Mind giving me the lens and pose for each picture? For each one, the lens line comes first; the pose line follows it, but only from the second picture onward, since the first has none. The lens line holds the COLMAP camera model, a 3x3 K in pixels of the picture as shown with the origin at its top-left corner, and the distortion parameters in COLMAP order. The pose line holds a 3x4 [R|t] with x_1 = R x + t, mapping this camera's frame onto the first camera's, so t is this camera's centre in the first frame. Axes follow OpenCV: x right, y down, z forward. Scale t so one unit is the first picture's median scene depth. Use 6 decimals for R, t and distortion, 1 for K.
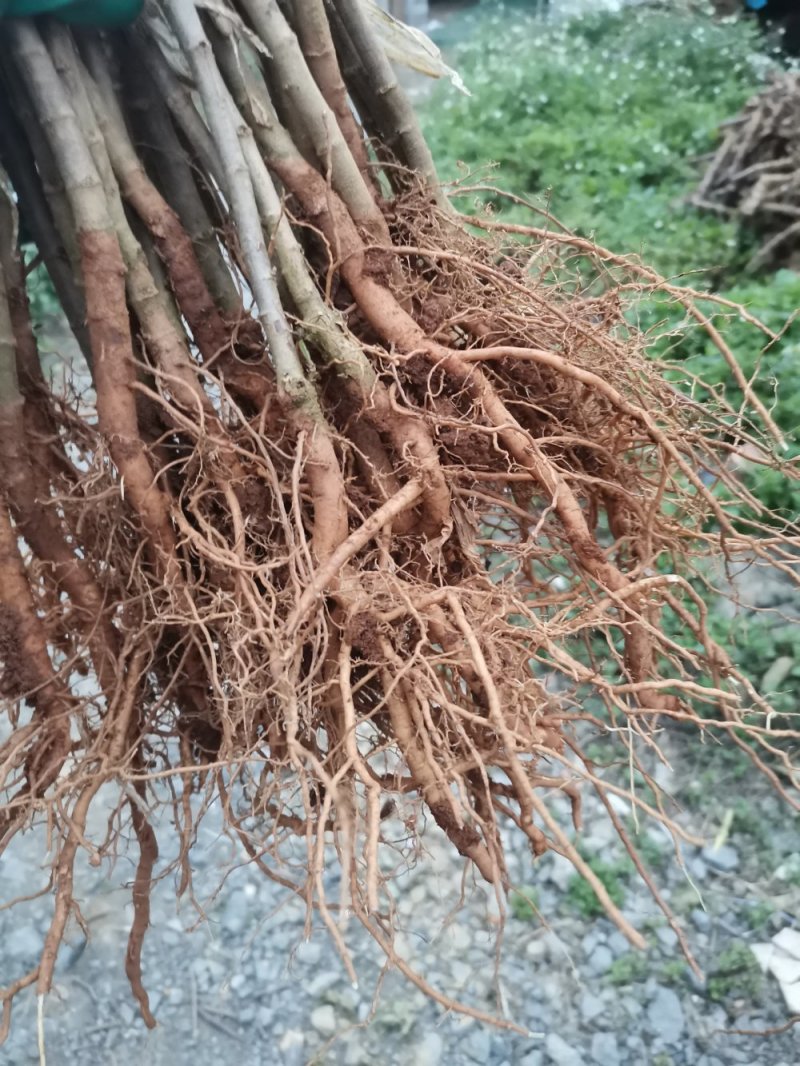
lens RADIAL K [[868.2, 0, 406.8], [0, 868.2, 530.8], [0, 0, 1]] dist [-0.002423, 0.008574]
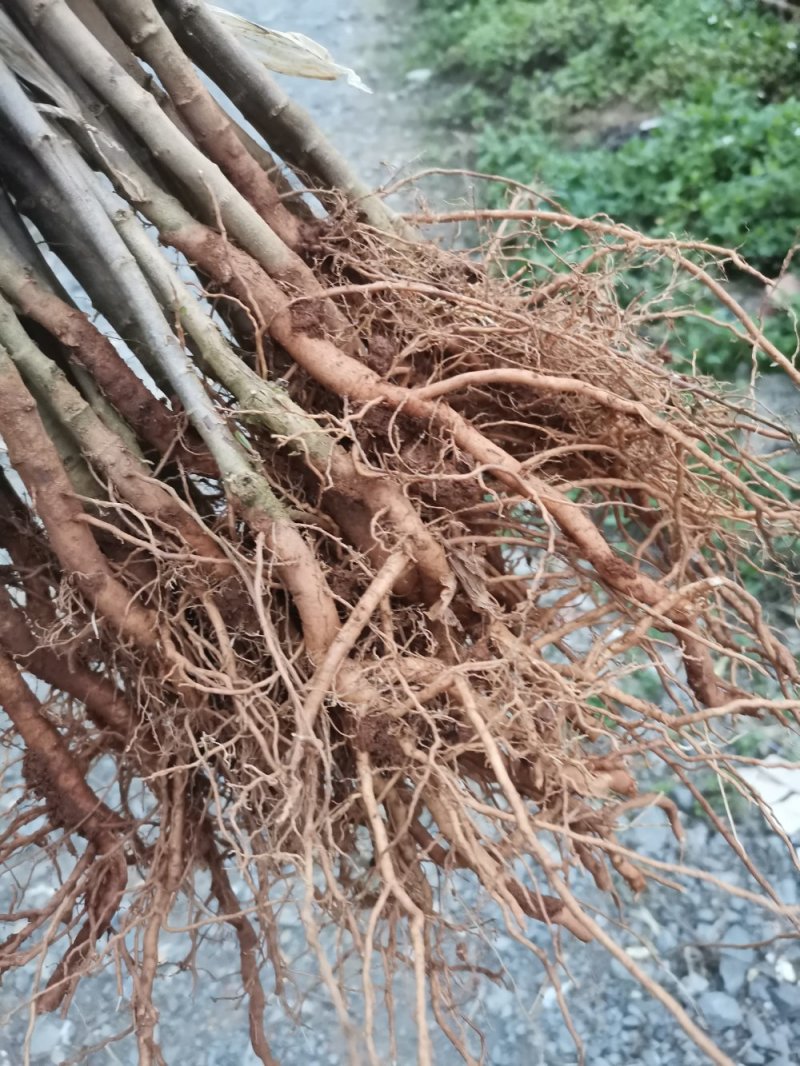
lens RADIAL K [[868.2, 0, 406.8], [0, 868.2, 530.8], [0, 0, 1]] dist [-0.002423, 0.008574]
pose [[0.969240, -0.226114, -0.097193, 0.105702], [0.231449, 0.971686, 0.047509, -0.113697], [0.083699, -0.068543, 0.994131, 0.106027]]
